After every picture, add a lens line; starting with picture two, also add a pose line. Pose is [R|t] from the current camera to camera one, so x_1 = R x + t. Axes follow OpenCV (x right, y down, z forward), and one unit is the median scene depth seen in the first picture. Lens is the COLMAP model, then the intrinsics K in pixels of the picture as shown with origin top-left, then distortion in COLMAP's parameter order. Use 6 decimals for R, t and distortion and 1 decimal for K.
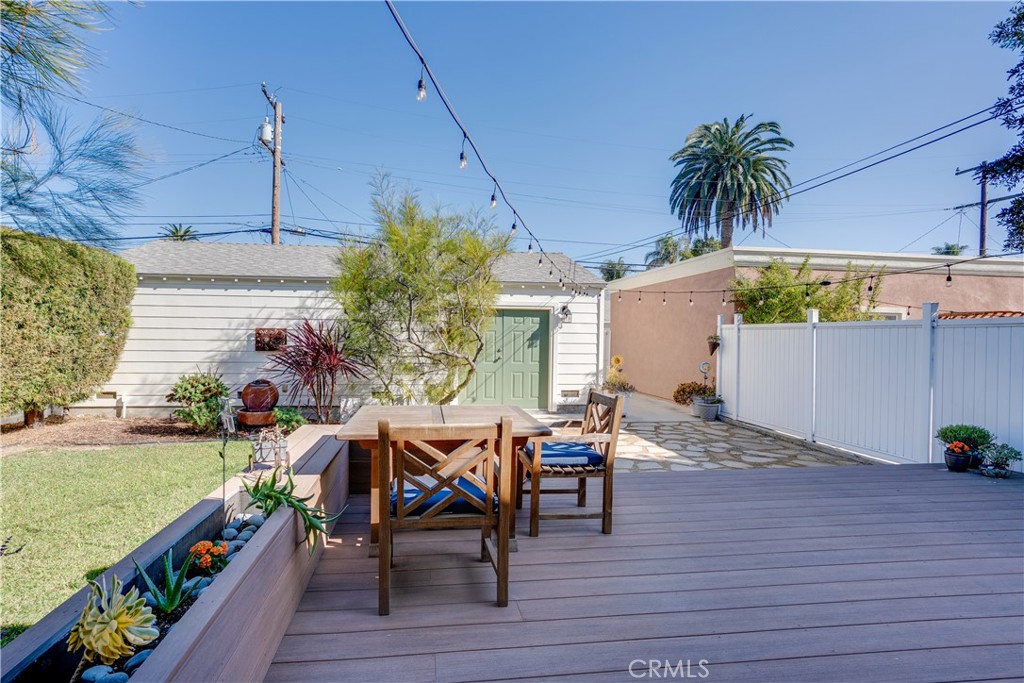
lens RADIAL K [[513.4, 0, 478.2], [0, 513.4, 339.0], [0, 0, 1]] dist [-0.037508, 0.020766]
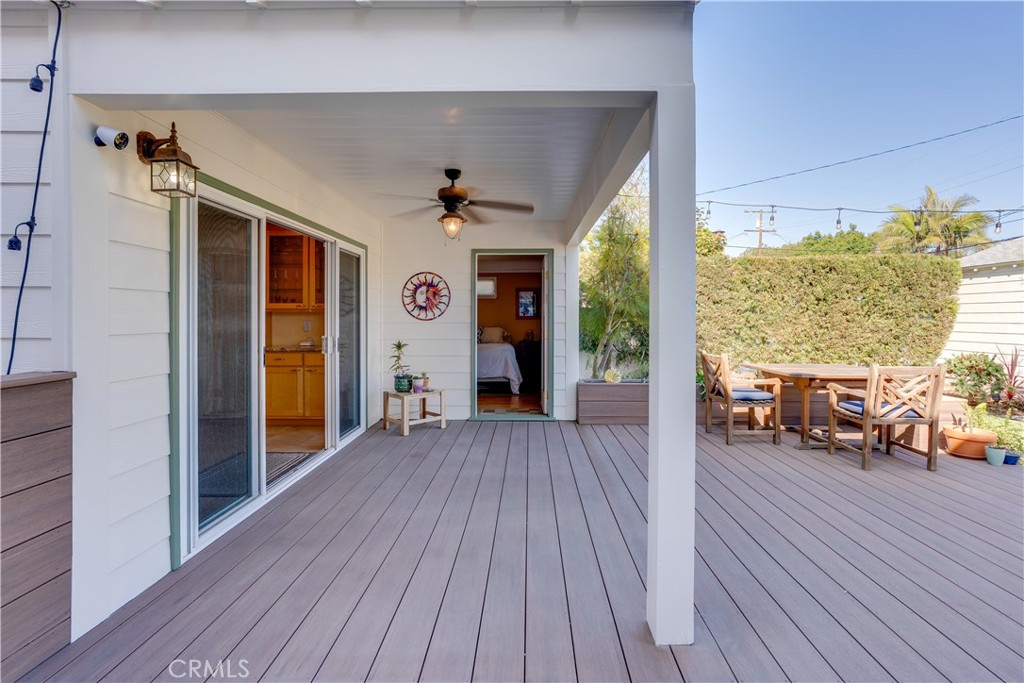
lens RADIAL K [[509.6, 0, 514.9], [0, 509.6, 320.0], [0, 0, 1]] dist [-0.033209, 0.022616]
pose [[-0.143398, -0.005149, -0.989652, 0.558648], [-0.006032, 0.999972, -0.004329, 0.005257], [0.989647, 0.005349, -0.143426, 0.107066]]
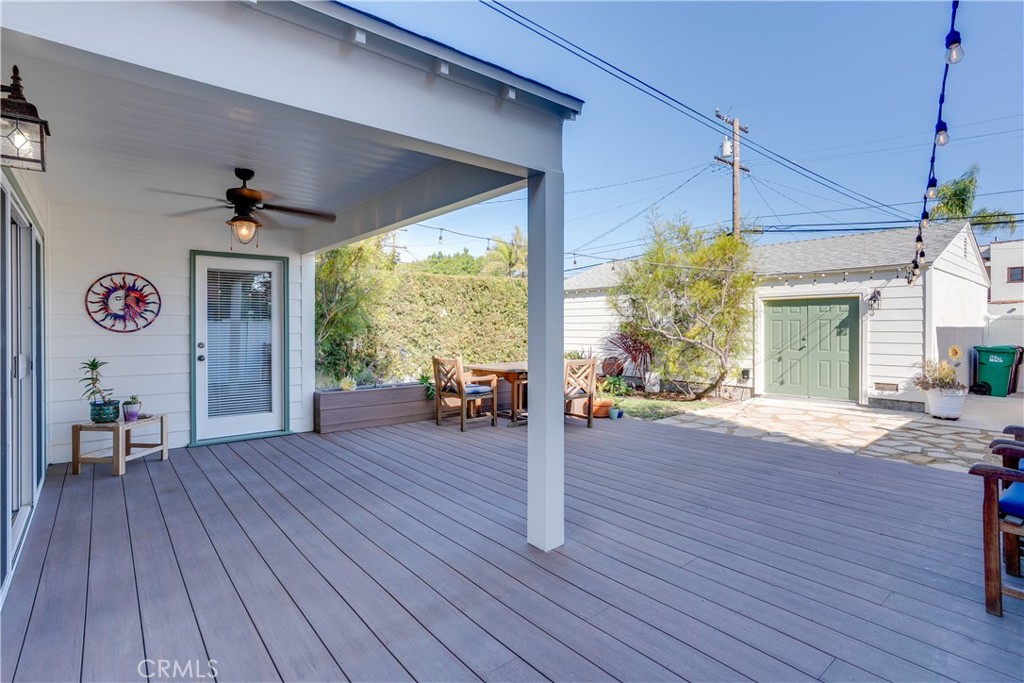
lens RADIAL K [[519.1, 0, 515.4], [0, 519.1, 331.5], [0, 0, 1]] dist [-0.037560, 0.022383]
pose [[0.537809, -0.003704, -0.843058, 0.596534], [0.005556, 0.999984, -0.000848, 0.005343], [0.843048, -0.004228, 0.537821, -0.046393]]
